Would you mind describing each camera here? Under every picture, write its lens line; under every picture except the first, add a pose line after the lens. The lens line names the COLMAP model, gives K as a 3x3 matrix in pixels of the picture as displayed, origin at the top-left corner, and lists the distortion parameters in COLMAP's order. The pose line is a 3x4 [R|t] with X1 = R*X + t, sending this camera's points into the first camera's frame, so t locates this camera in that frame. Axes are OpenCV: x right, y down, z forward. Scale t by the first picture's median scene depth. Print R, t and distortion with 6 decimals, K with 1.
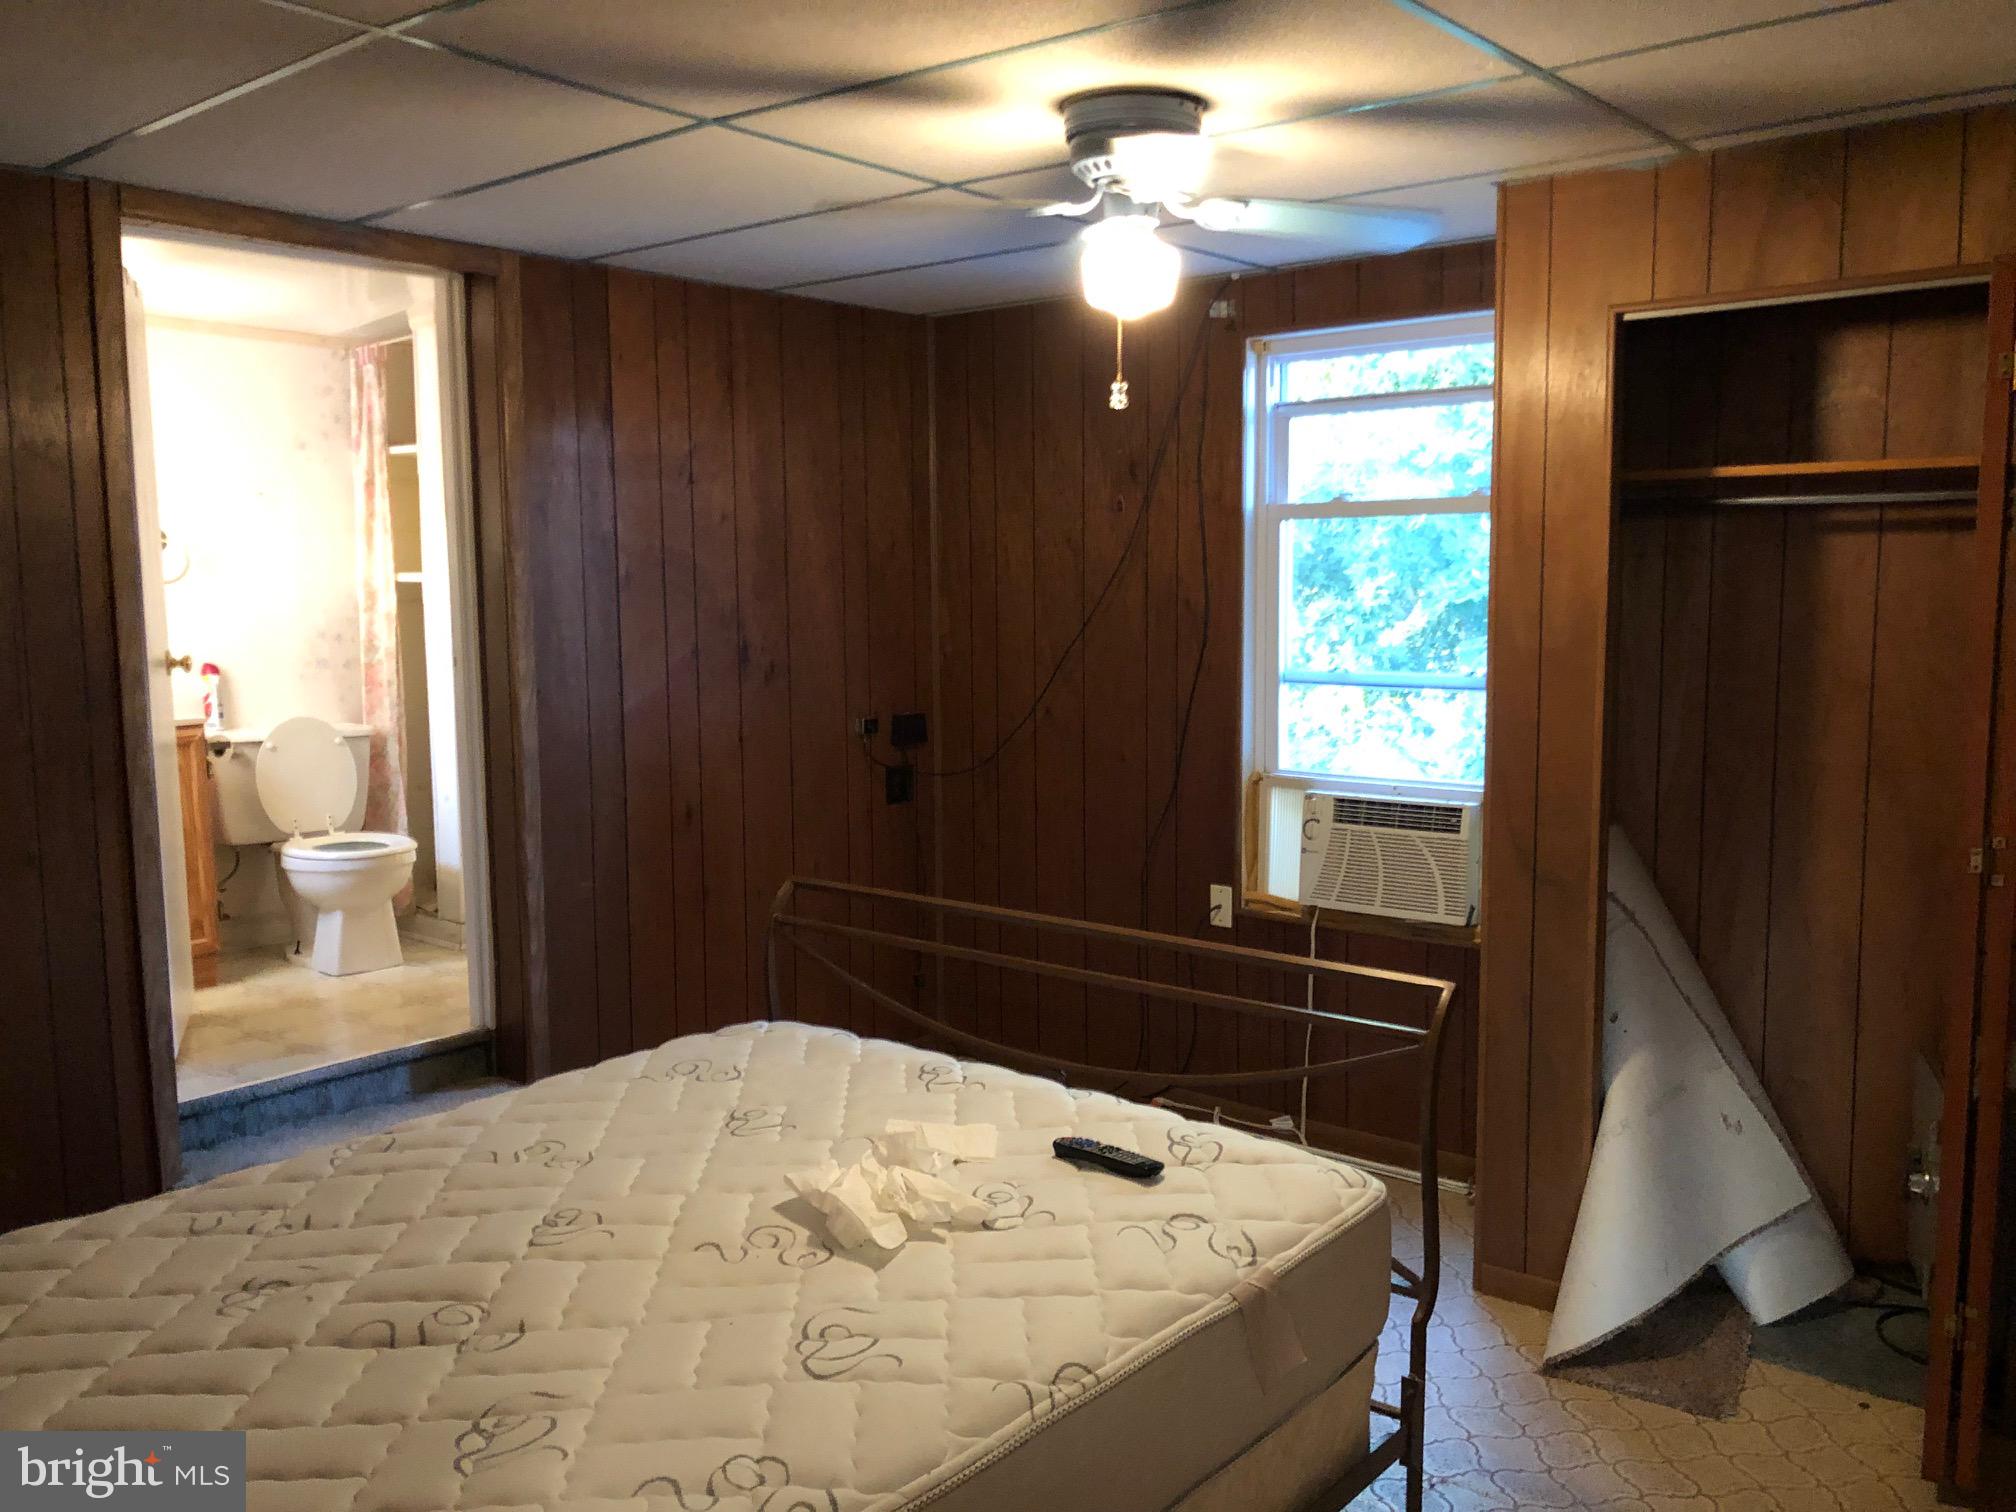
lens RADIAL K [[1663.2, 0, 997.4], [0, 1663.2, 754.6], [0, 0, 1]] dist [0.004159, 0.010374]
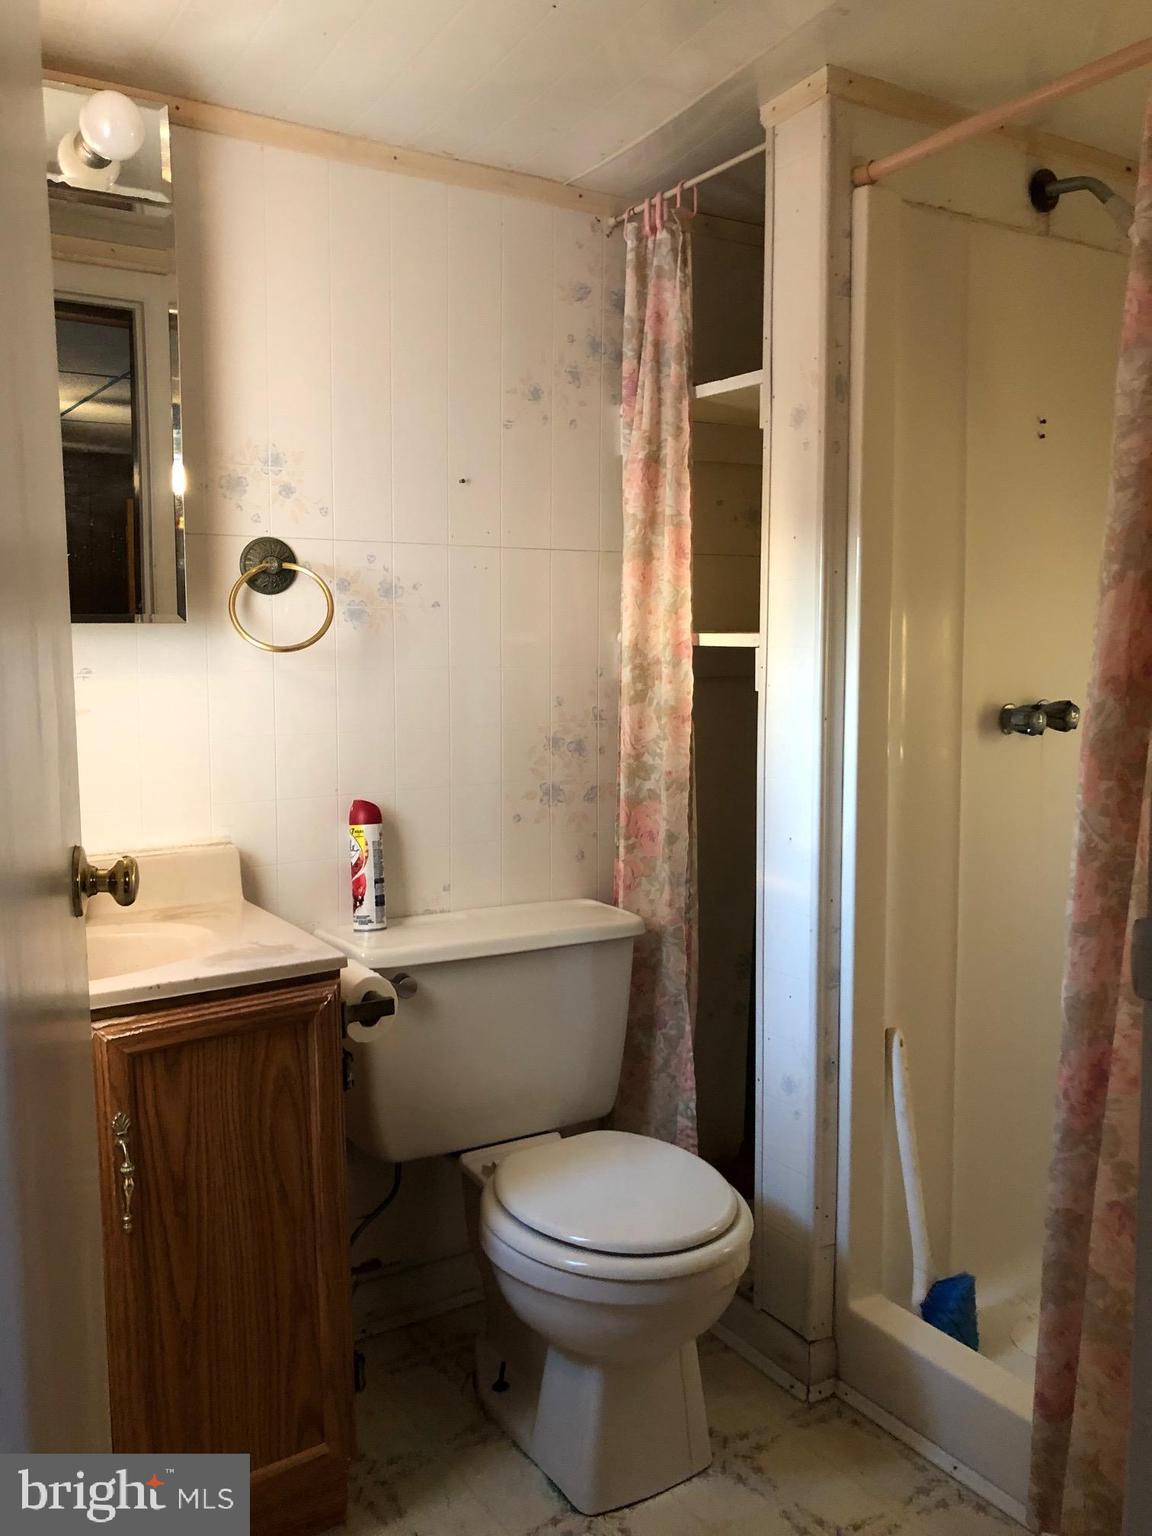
lens RADIAL K [[1267.2, 0, 579.4], [0, 1267.2, 767.0], [0, 0, 1]] dist [0.004159, 0.010374]
pose [[0.958124, 0.034188, -0.284304, -0.281755], [-0.034221, 0.999403, 0.004850, -0.066994], [0.284300, 0.005083, 0.958722, 0.608749]]
